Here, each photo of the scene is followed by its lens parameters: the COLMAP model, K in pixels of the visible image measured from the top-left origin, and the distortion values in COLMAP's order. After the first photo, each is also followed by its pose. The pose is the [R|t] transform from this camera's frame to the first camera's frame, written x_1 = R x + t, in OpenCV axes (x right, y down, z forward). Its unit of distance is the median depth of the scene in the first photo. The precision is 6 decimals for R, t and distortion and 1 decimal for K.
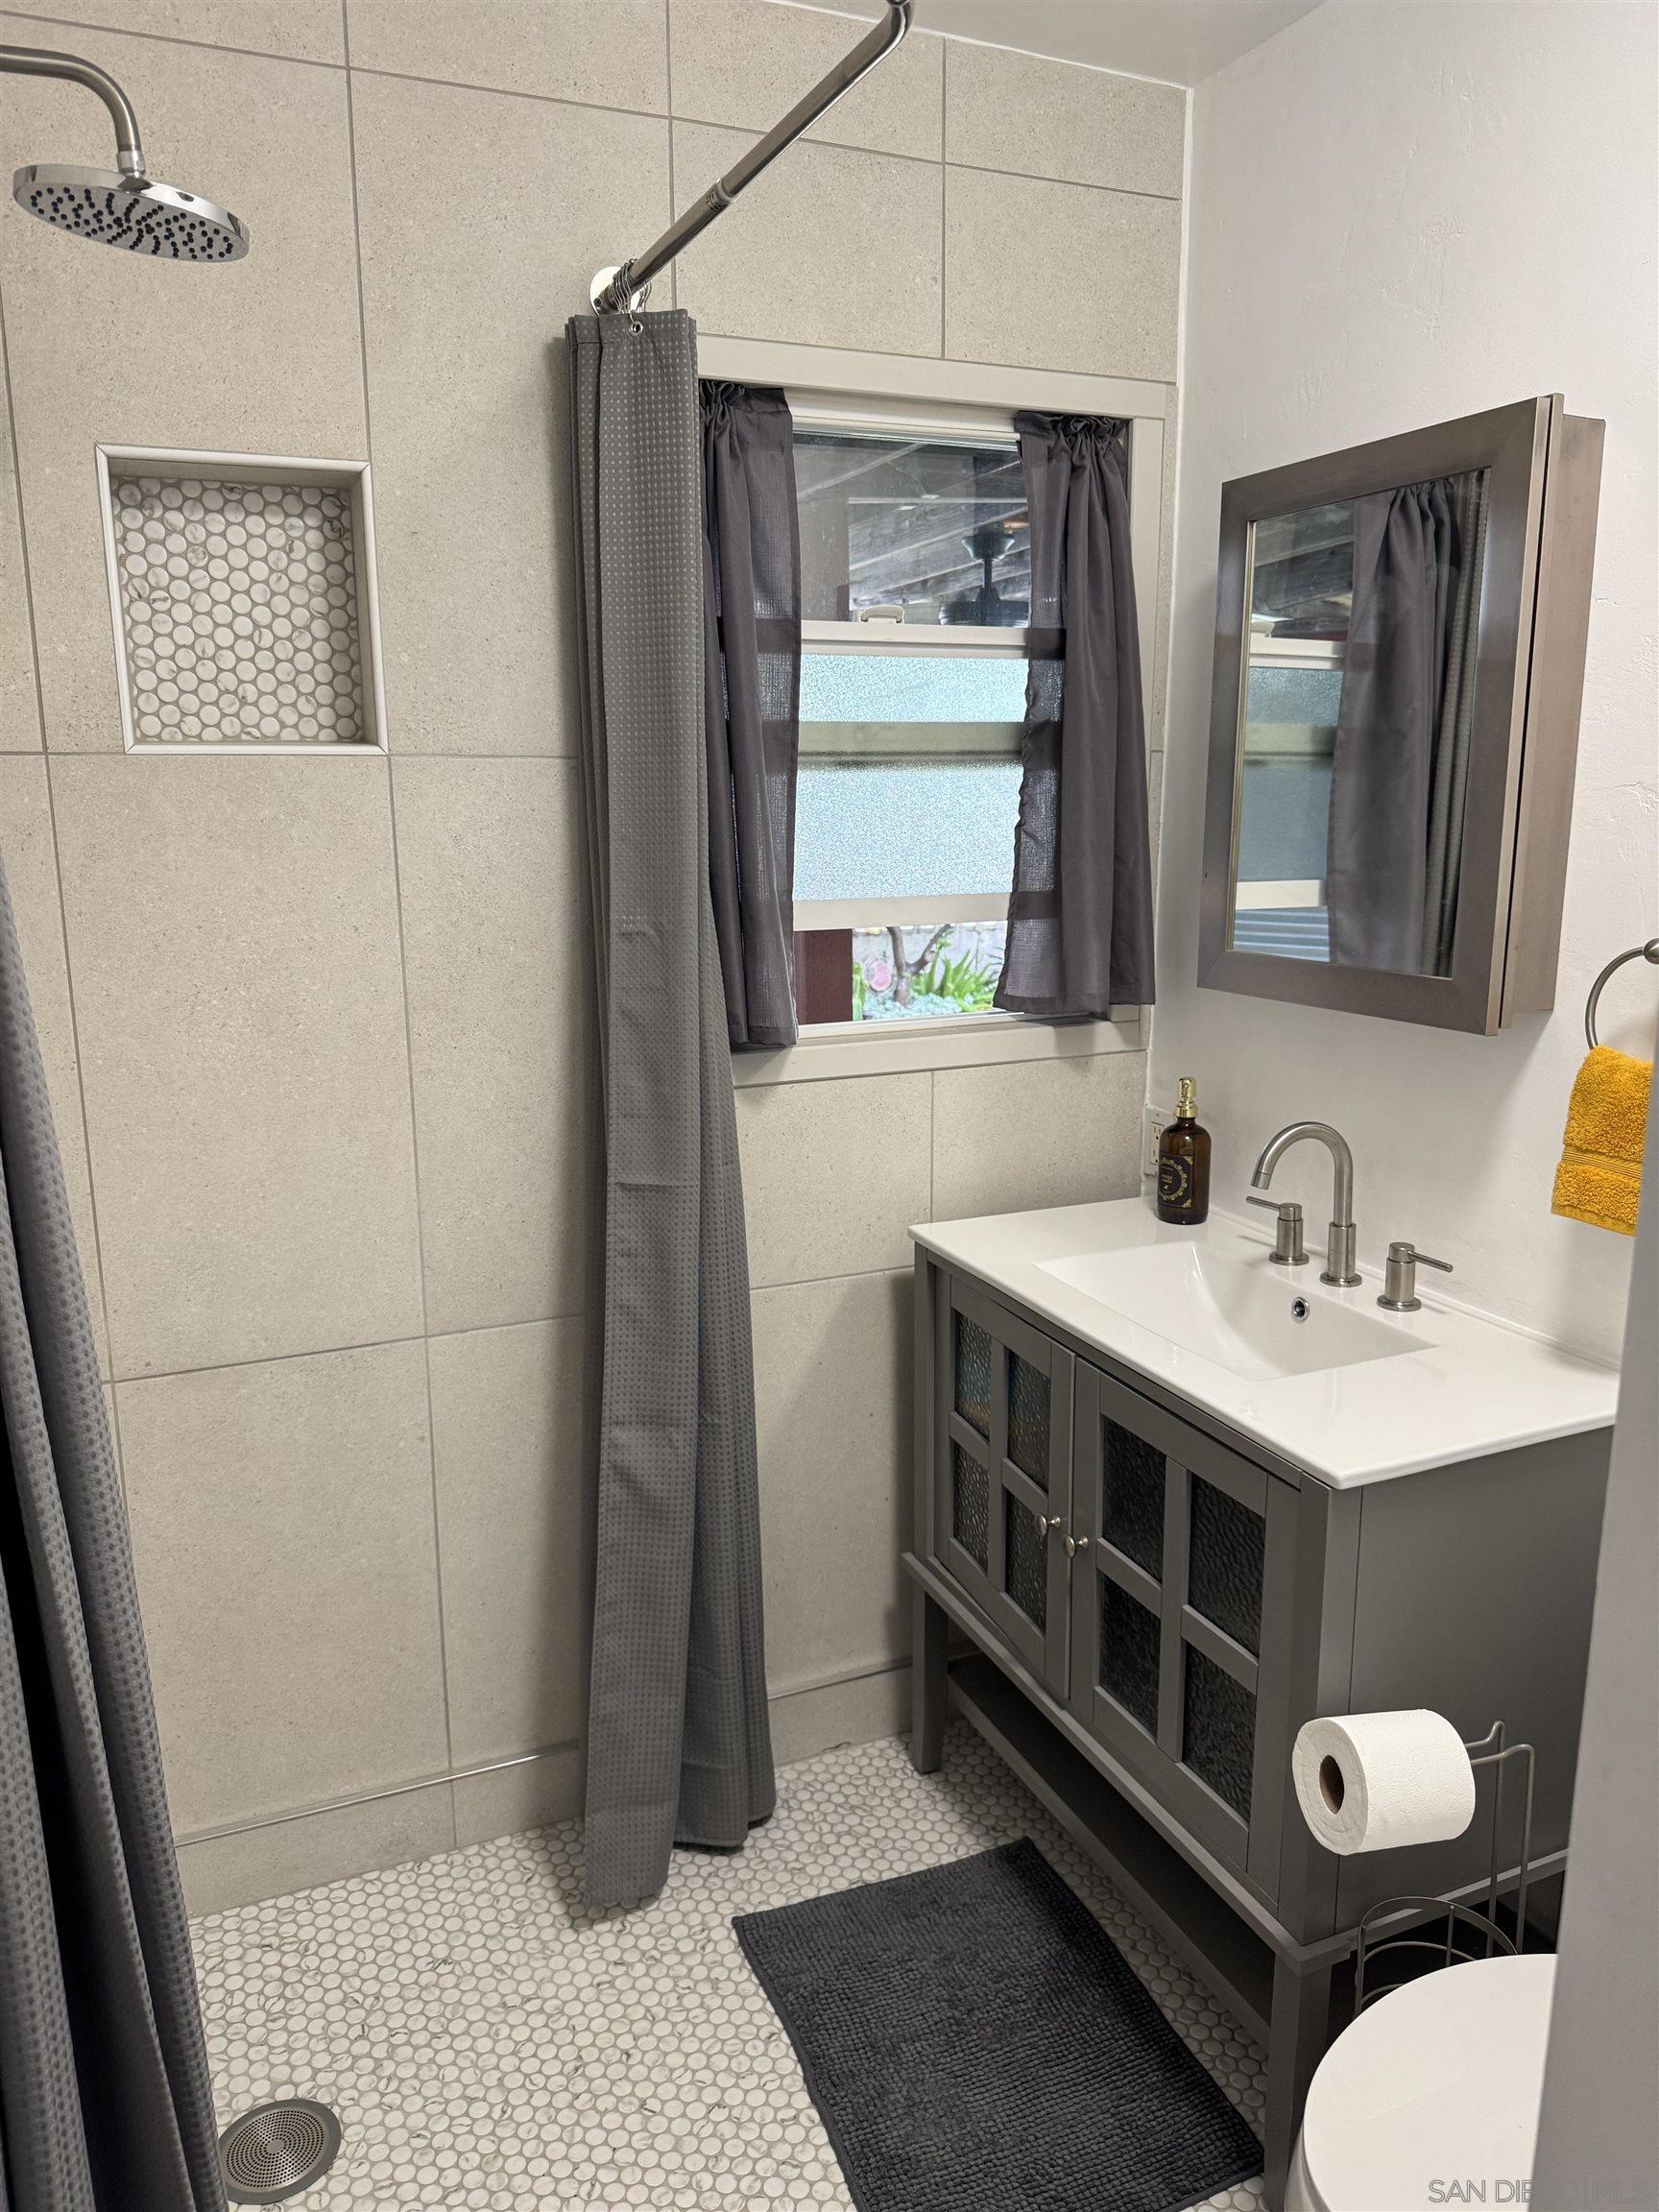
lens RADIAL K [[1554.8, 0, 823.1], [0, 1554.8, 1107.9], [0, 0, 1]] dist [0.070085, -0.109002]
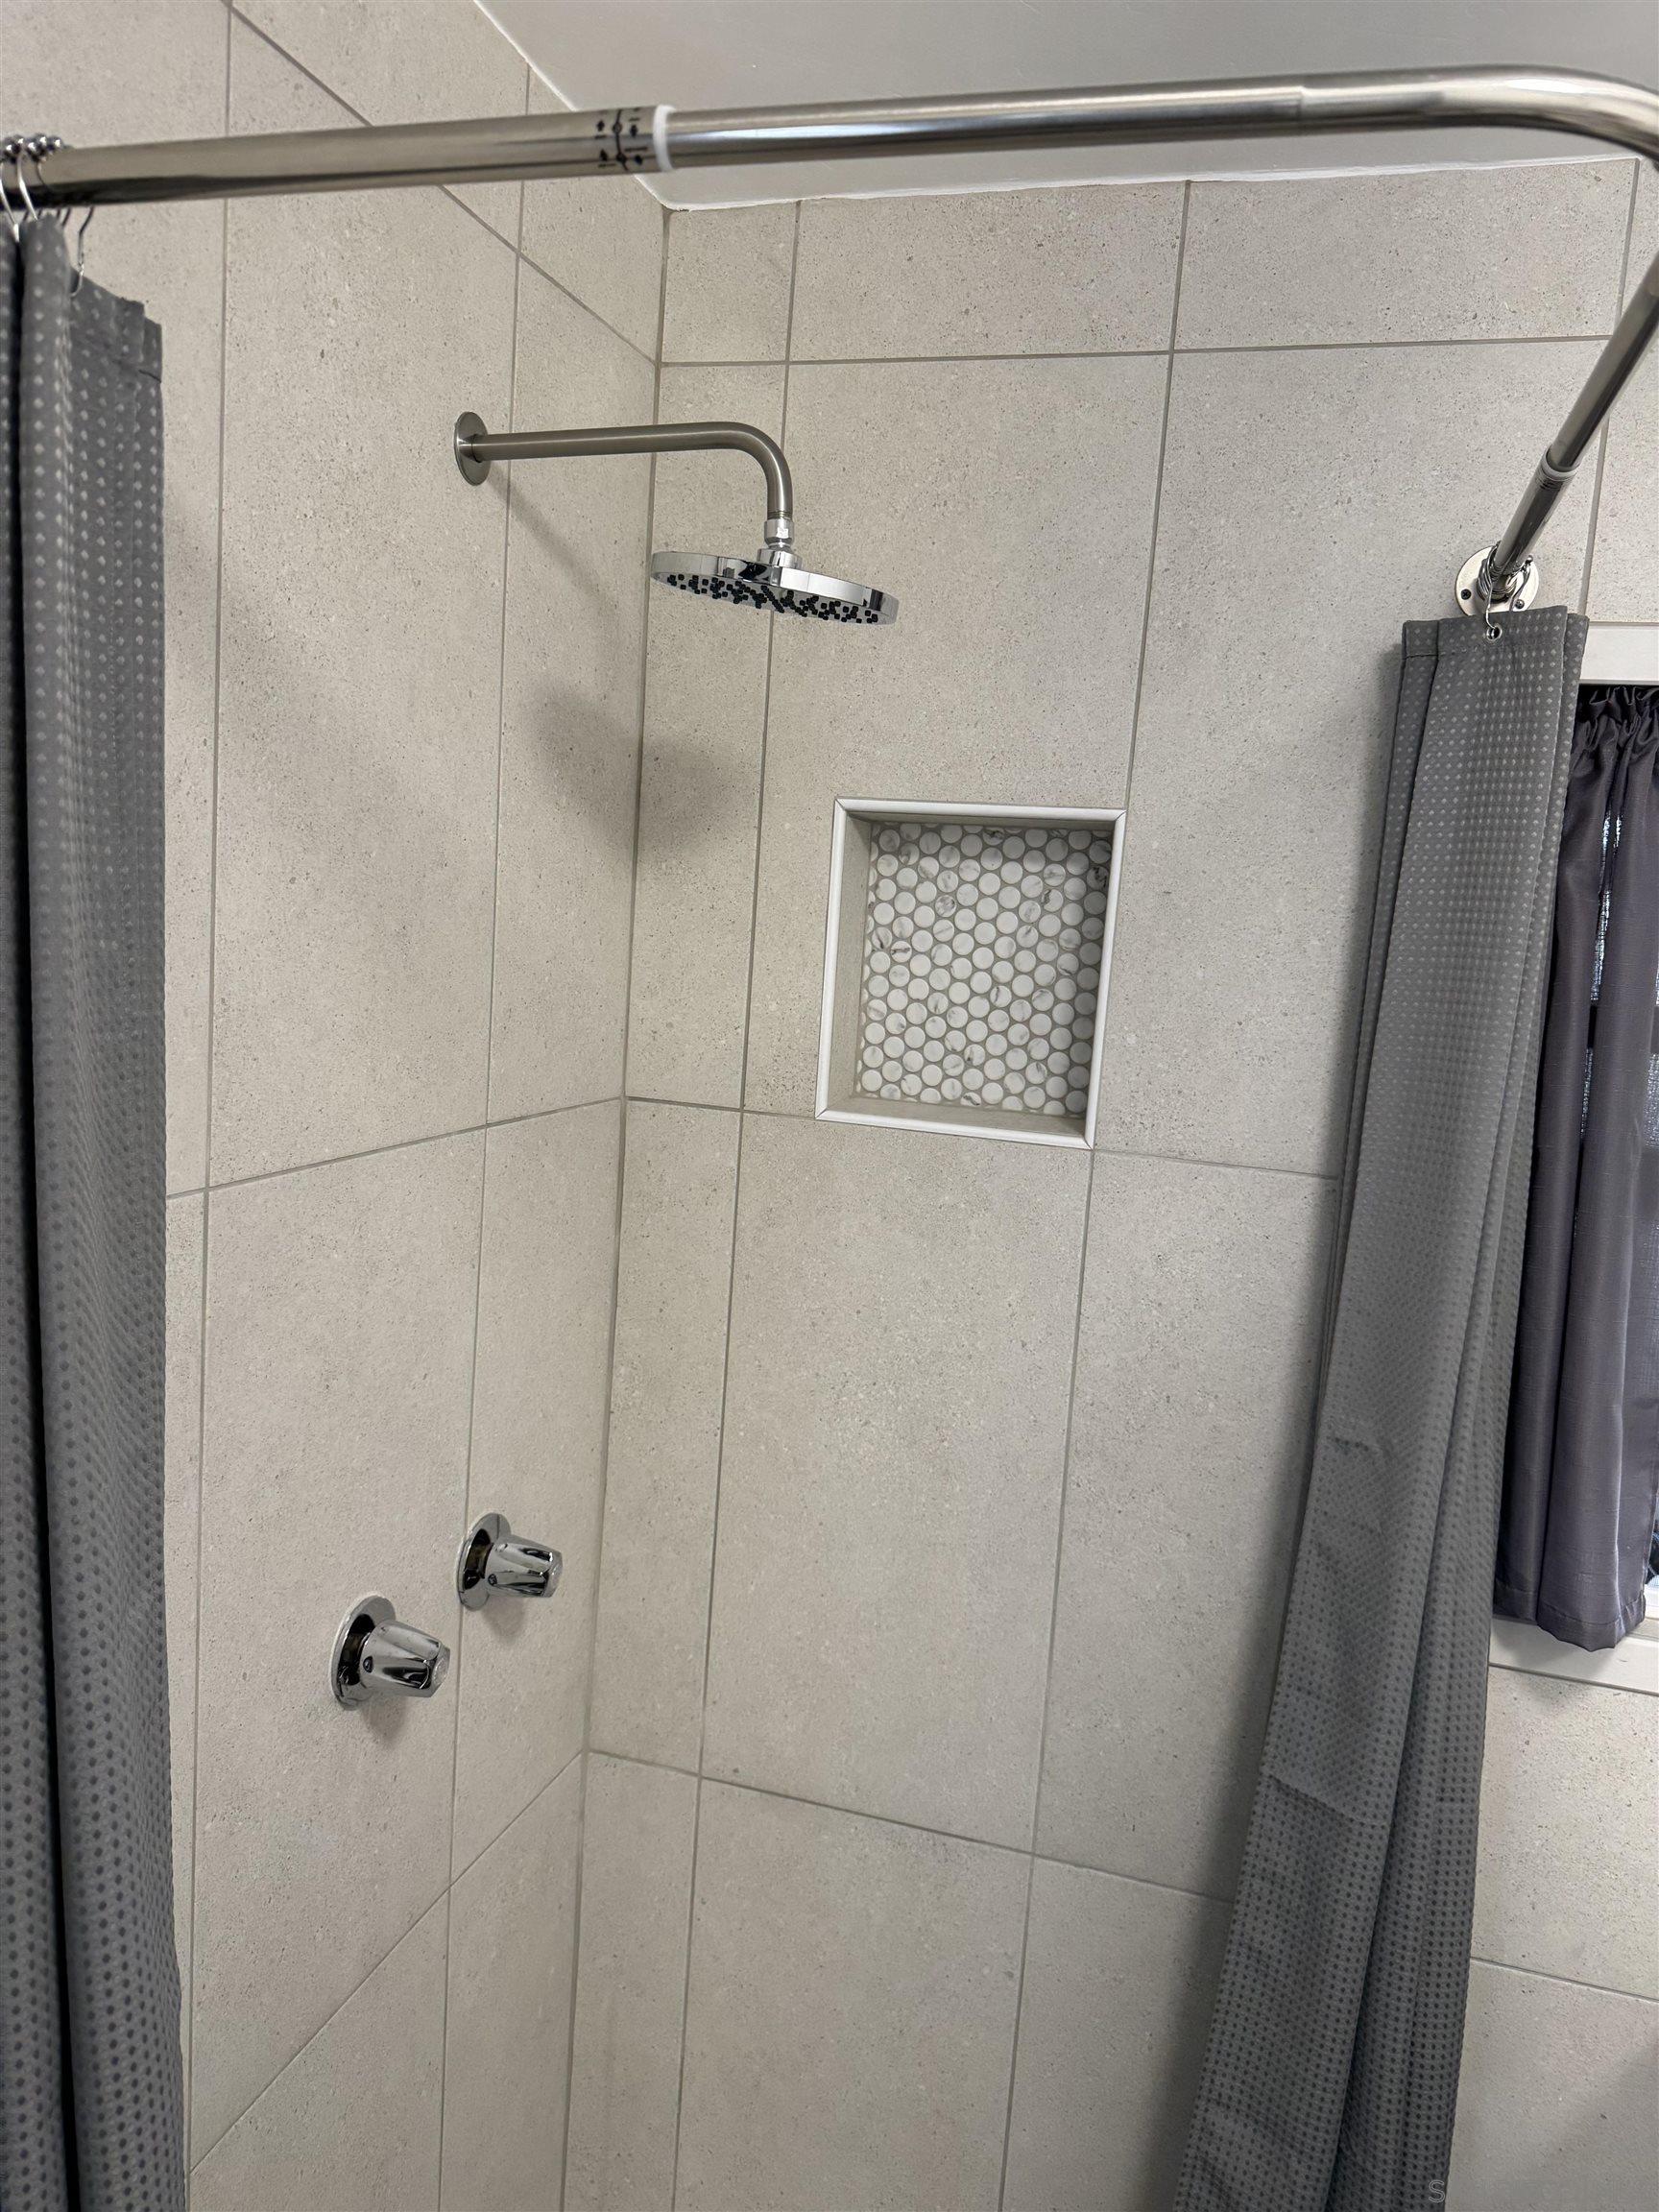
lens RADIAL K [[1554.8, 0, 823.1], [0, 1554.8, 1107.9], [0, 0, 1]] dist [0.070085, -0.109002]
pose [[0.755655, 0.143621, -0.639029, 0.128268], [-0.206959, 0.978032, -0.024919, -0.193451], [0.621412, 0.151083, 0.768779, 0.279222]]
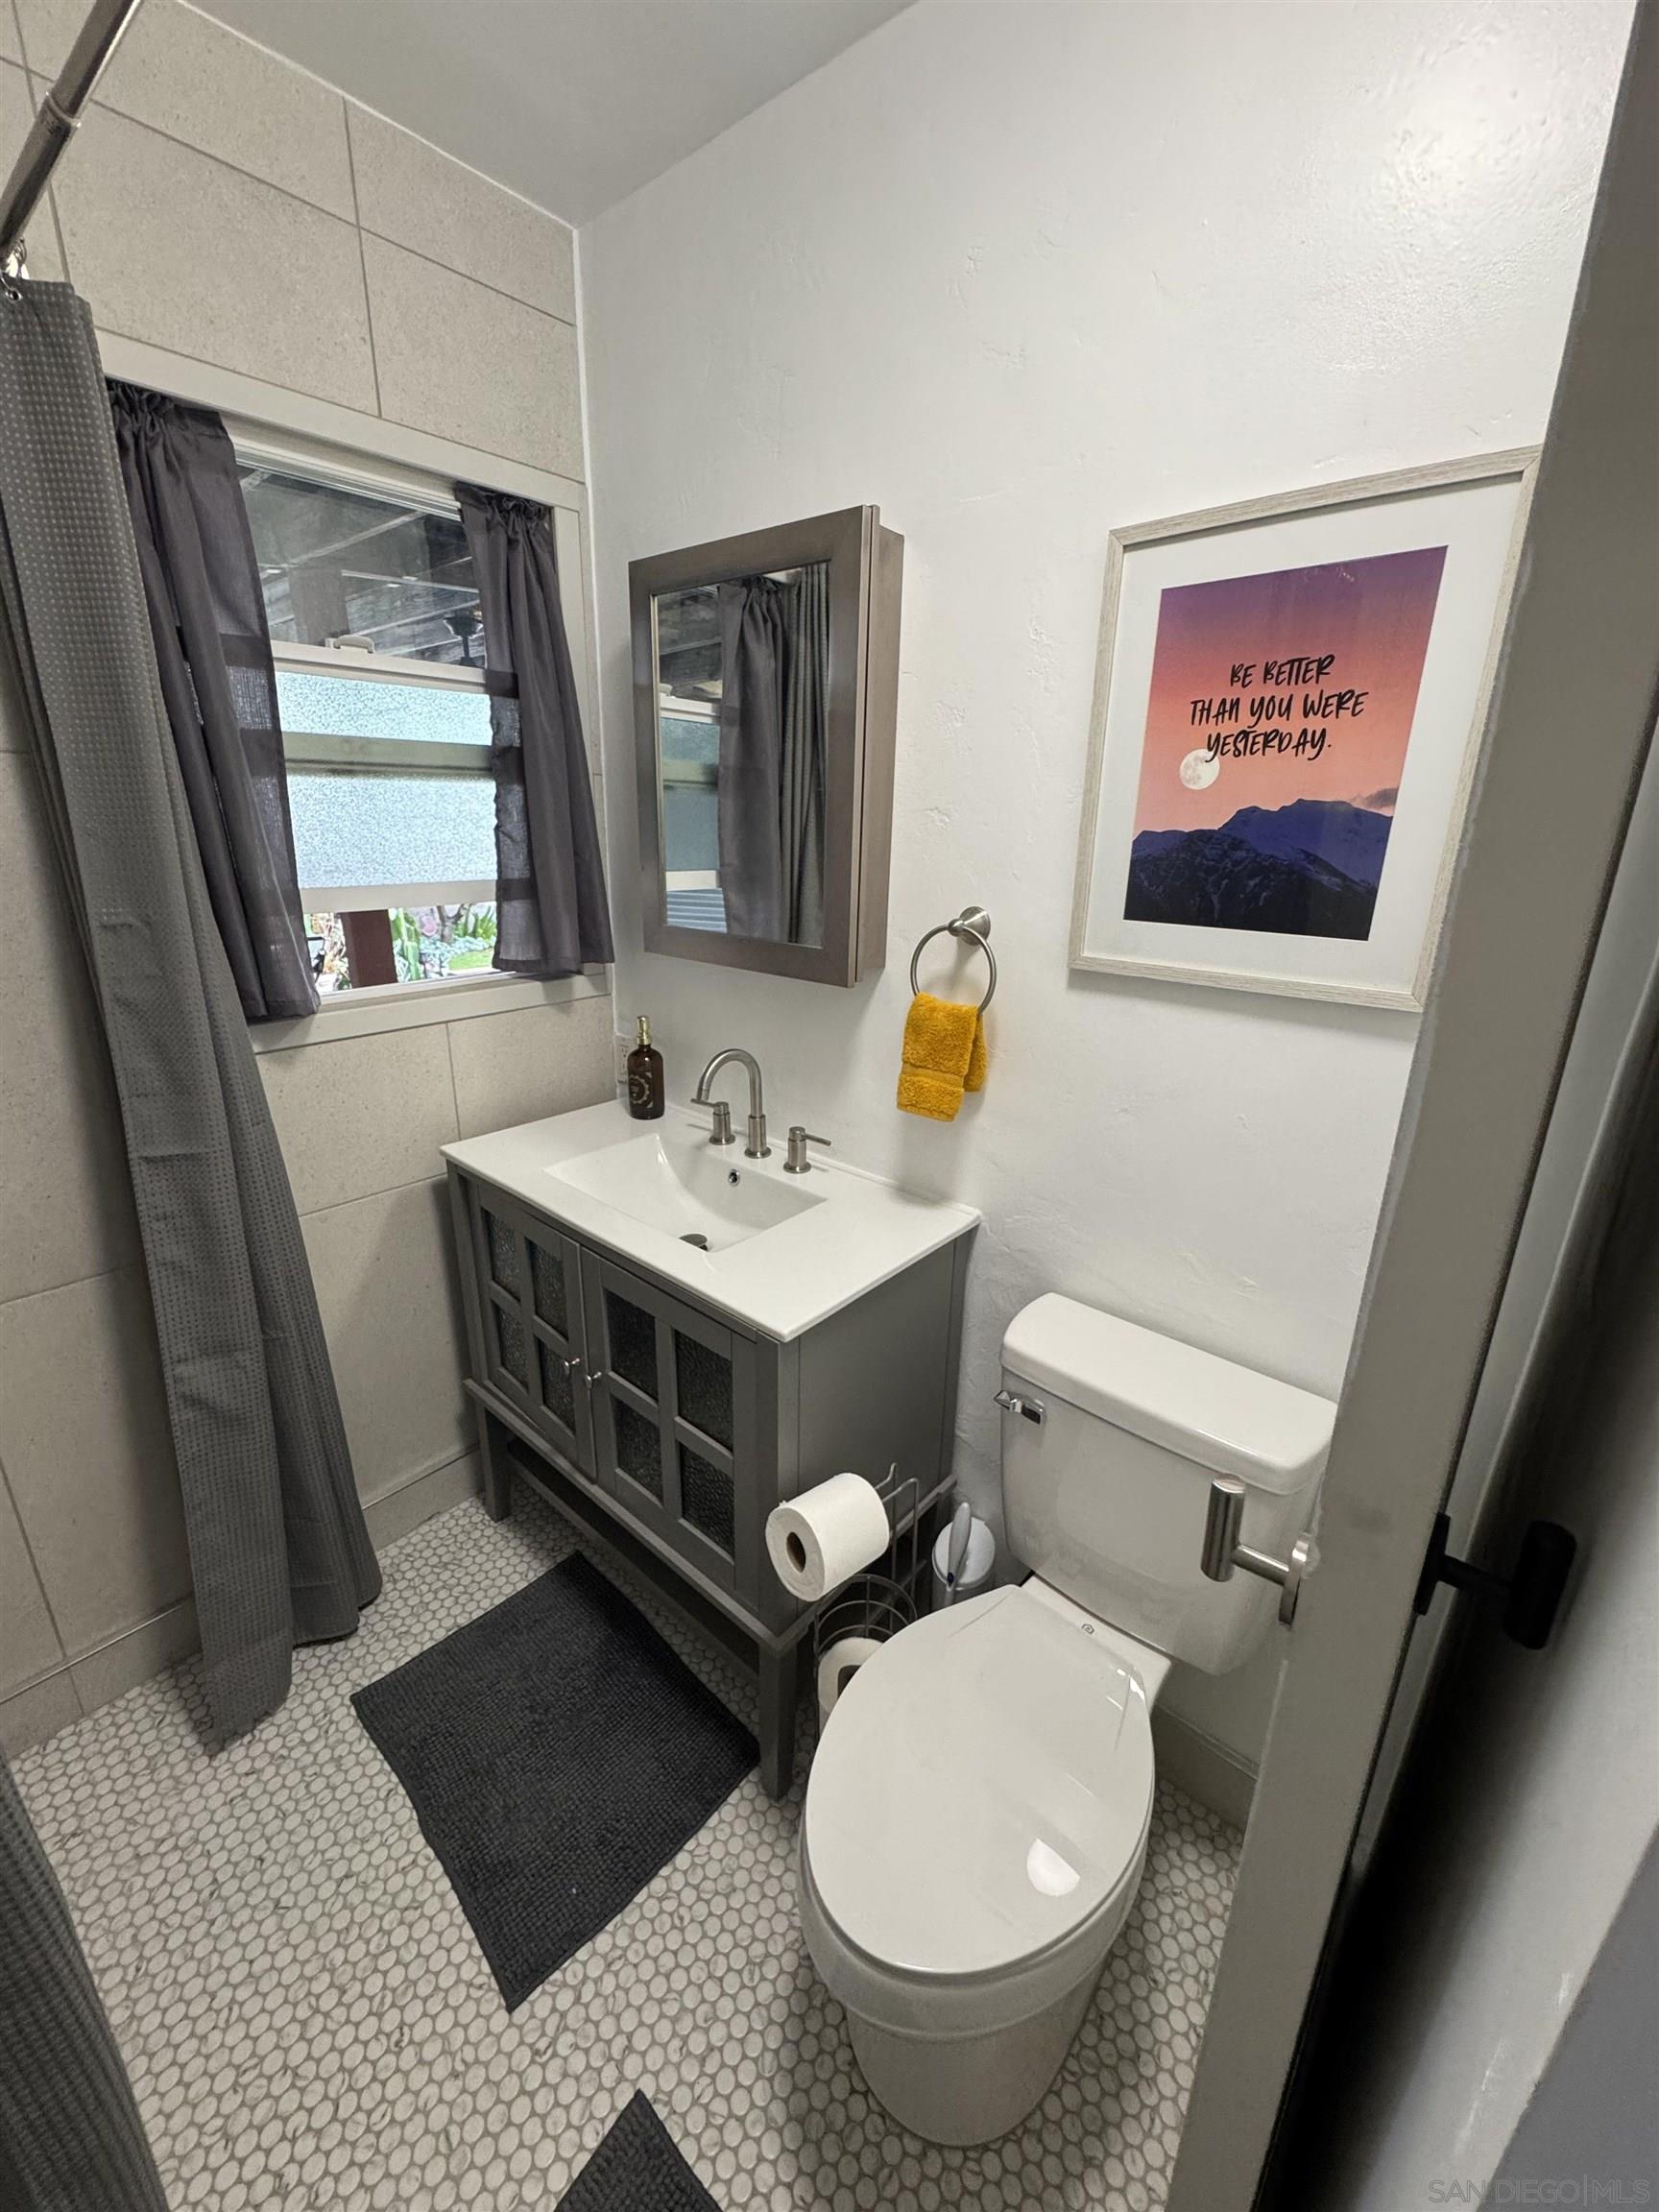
lens RADIAL K [[884.9, 0, 827.0], [0, 884.9, 1101.5], [0, 0, 1]] dist [-0.003191, 0.000385]
pose [[0.901652, -0.110441, 0.418122, 0.048331], [0.059636, 0.989357, 0.132725, -0.044565], [-0.428331, -0.094737, 0.898642, 0.235940]]
